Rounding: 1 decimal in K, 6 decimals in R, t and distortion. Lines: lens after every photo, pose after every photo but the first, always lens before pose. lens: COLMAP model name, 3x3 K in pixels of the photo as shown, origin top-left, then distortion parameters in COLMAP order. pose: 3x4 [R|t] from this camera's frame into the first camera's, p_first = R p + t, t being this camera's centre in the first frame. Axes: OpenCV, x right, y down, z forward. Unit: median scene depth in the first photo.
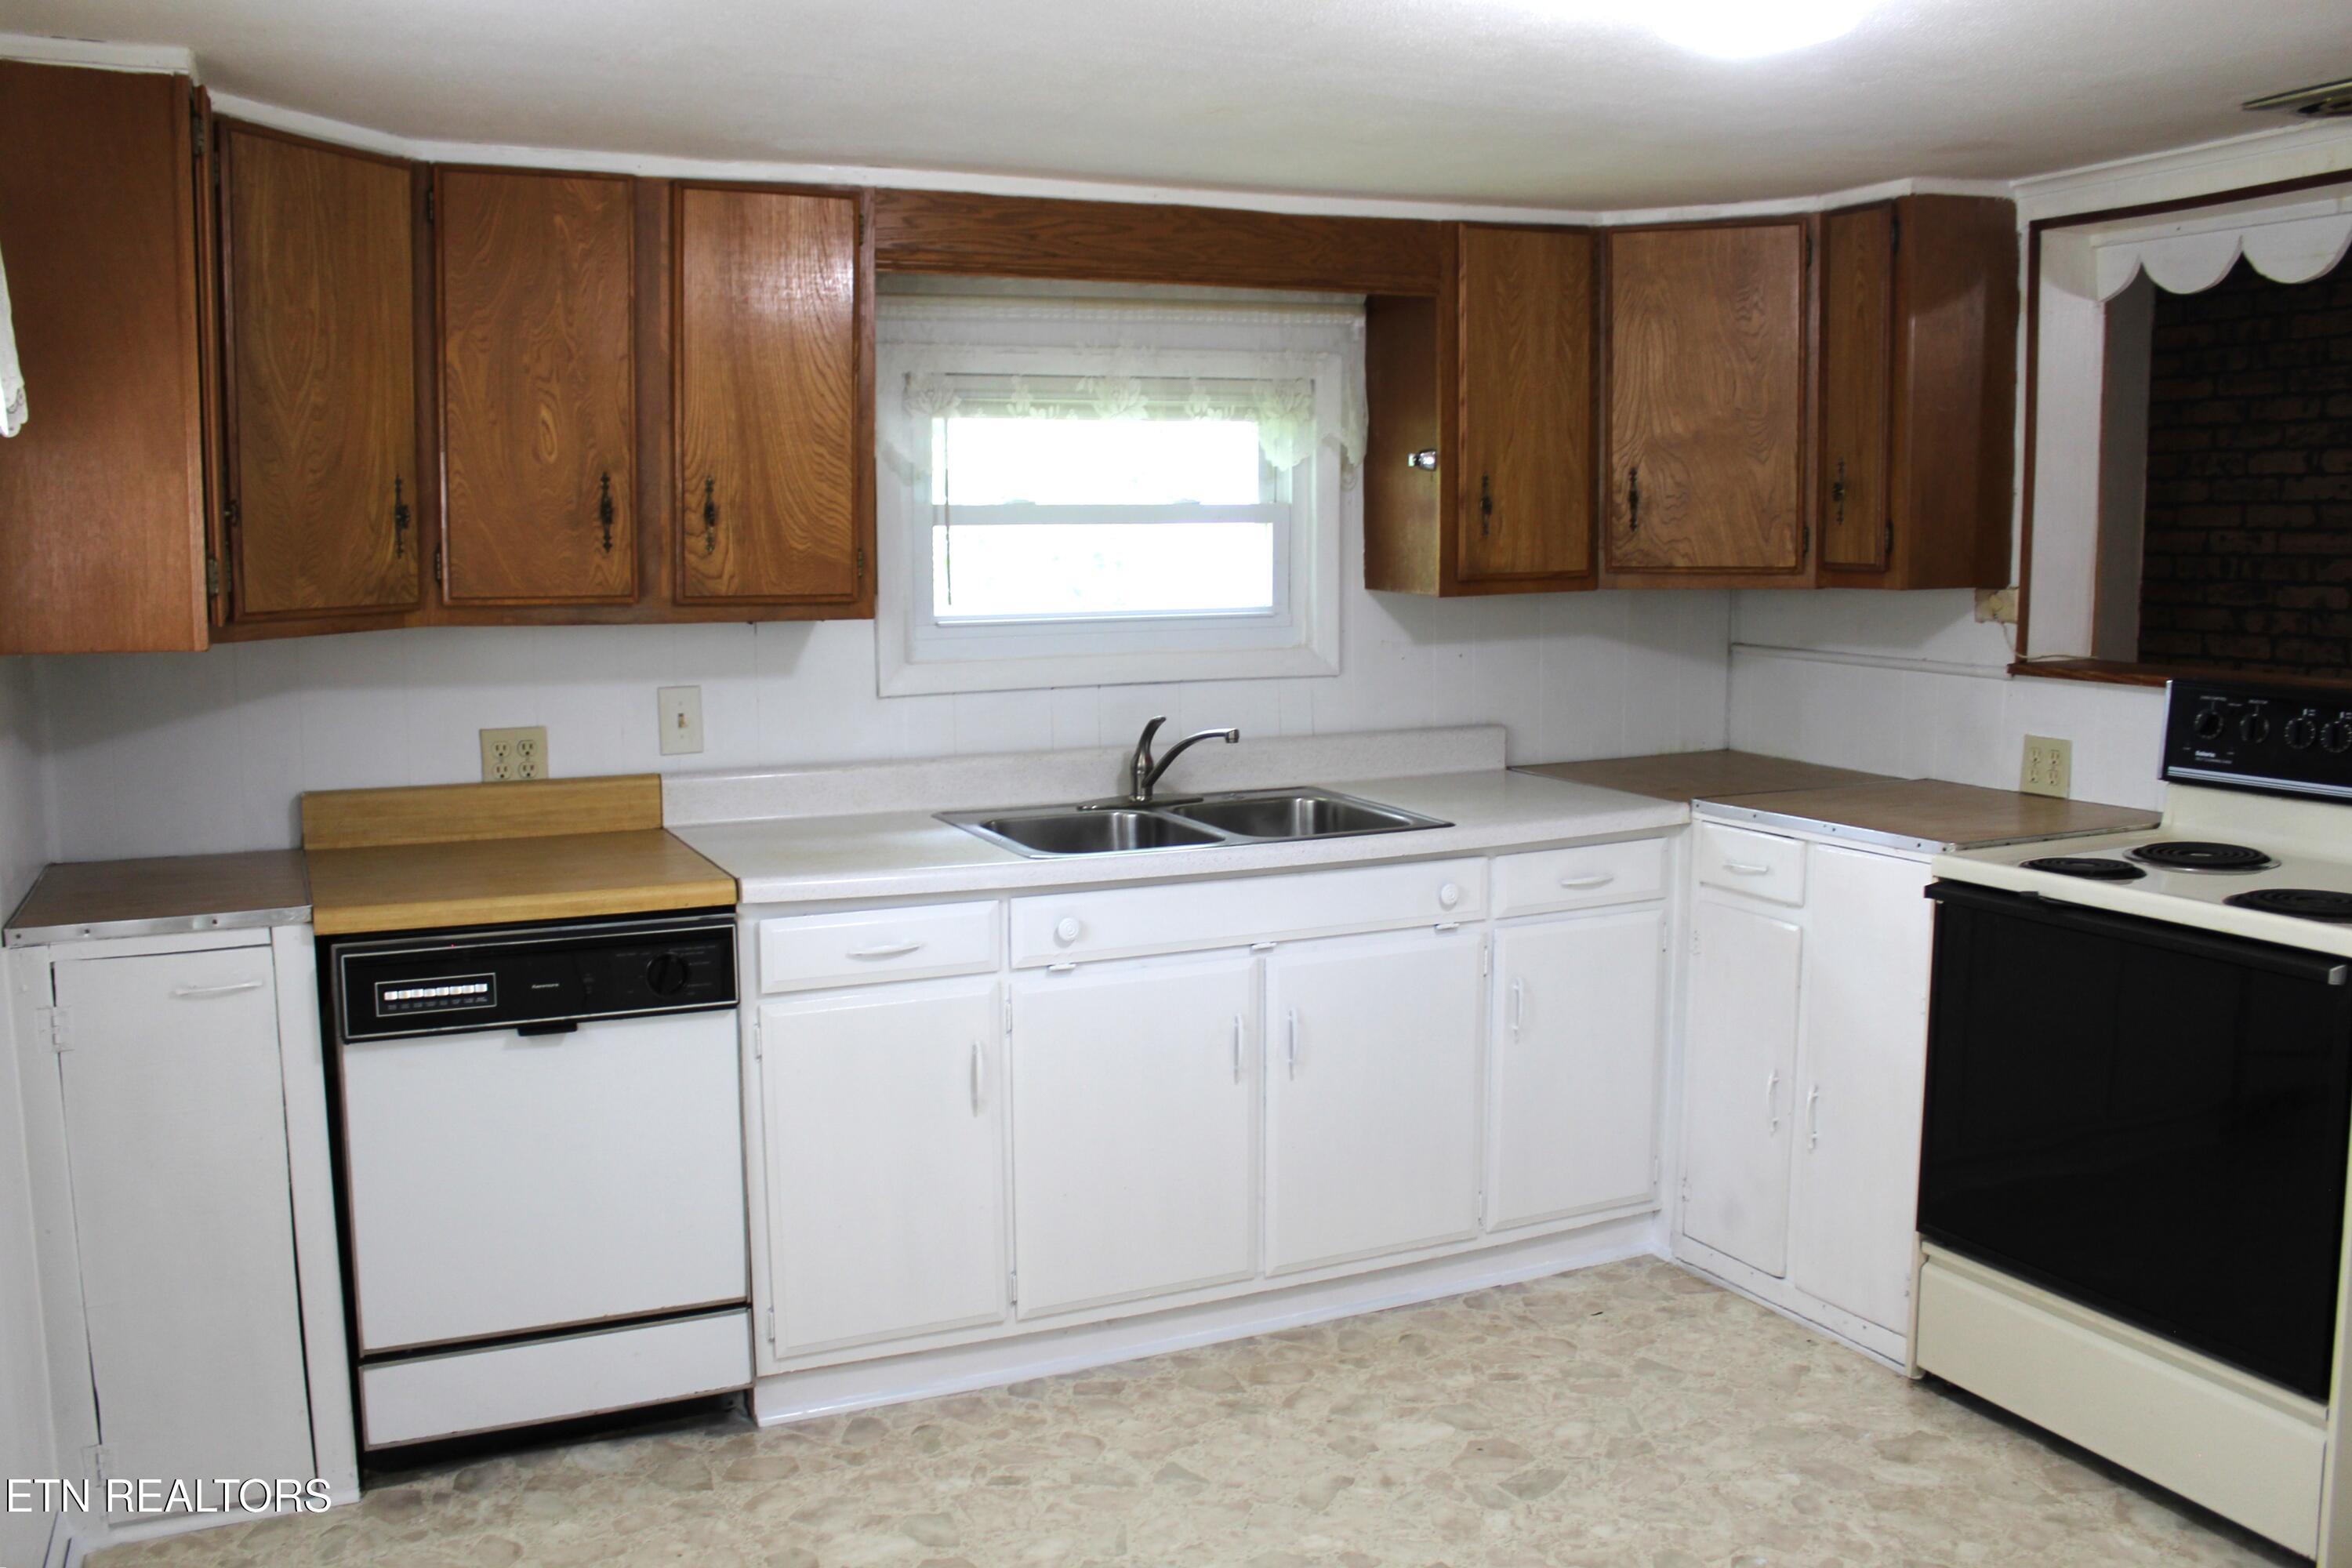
lens RADIAL K [[2004.2, 0, 1152.0], [0, 2004.2, 777.1], [0, 0, 1]] dist [-0.150118, 0.104147]
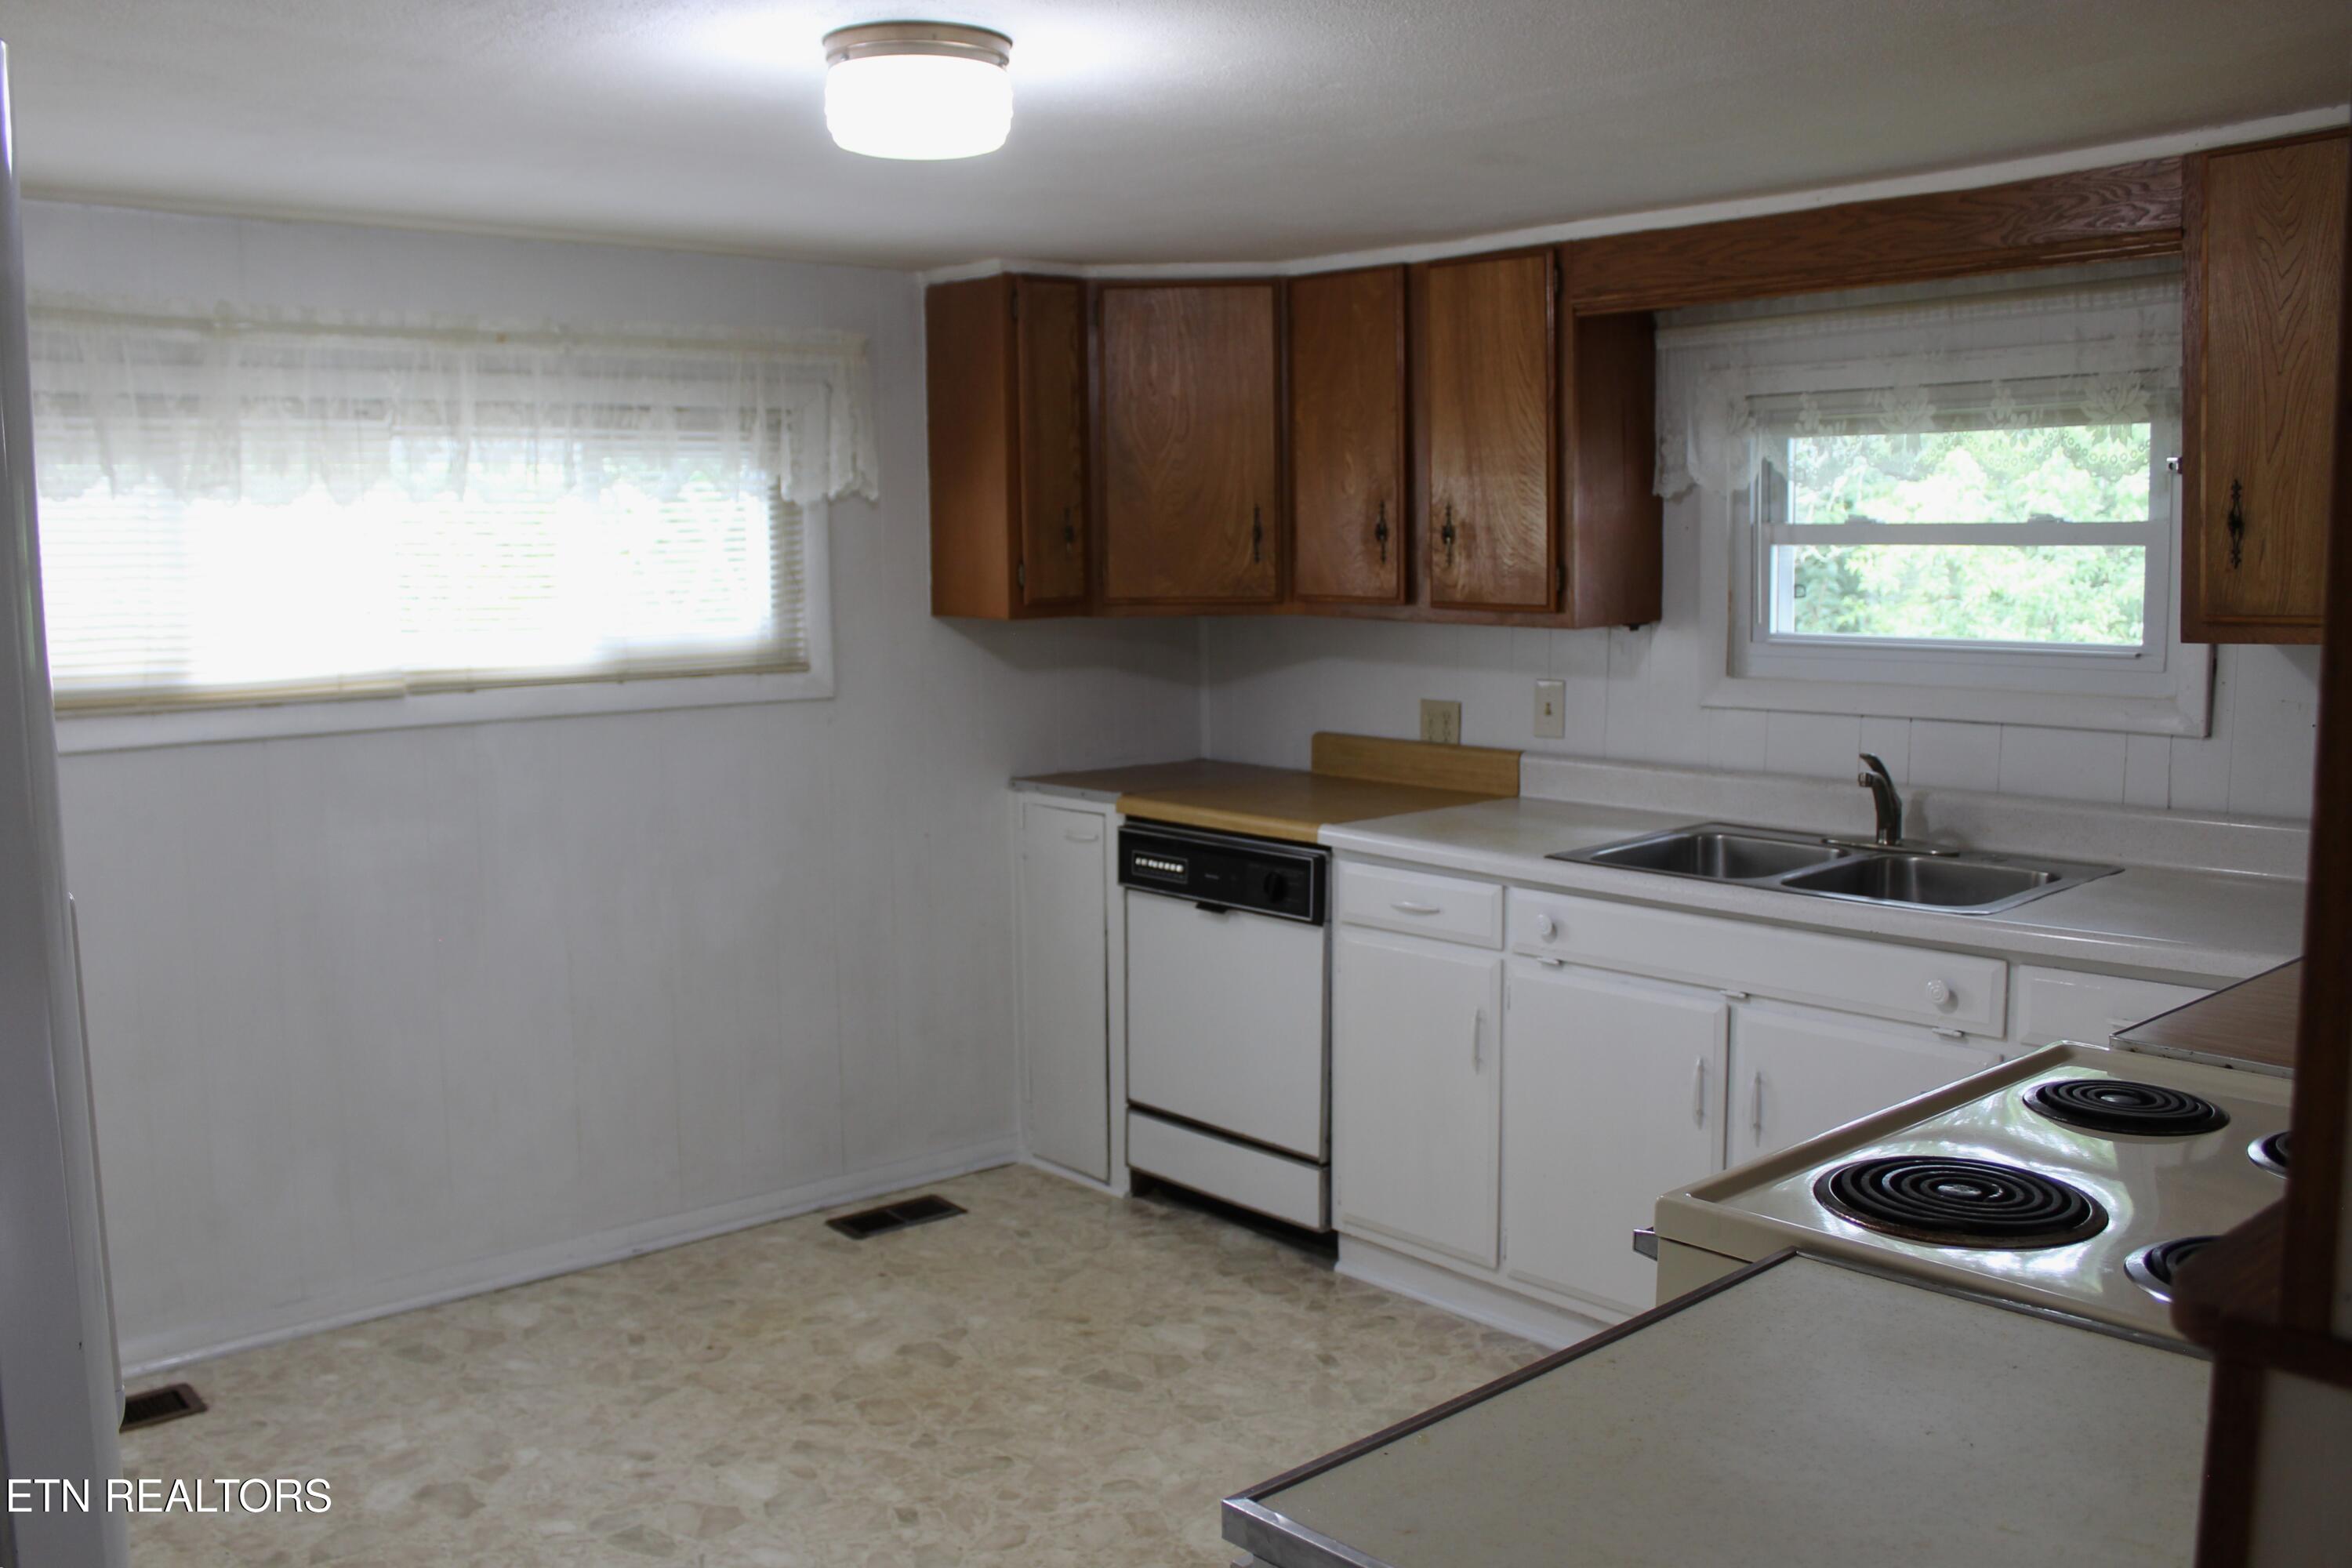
lens RADIAL K [[2004.2, 0, 1150.4], [0, 2004.2, 779.0], [0, 0, 1]] dist [-0.150118, 0.104147]
pose [[0.290686, 0.116553, -0.949693, 0.905430], [-0.109659, 0.990071, 0.087943, -0.072526], [0.950514, 0.078579, 0.300581, 0.479708]]
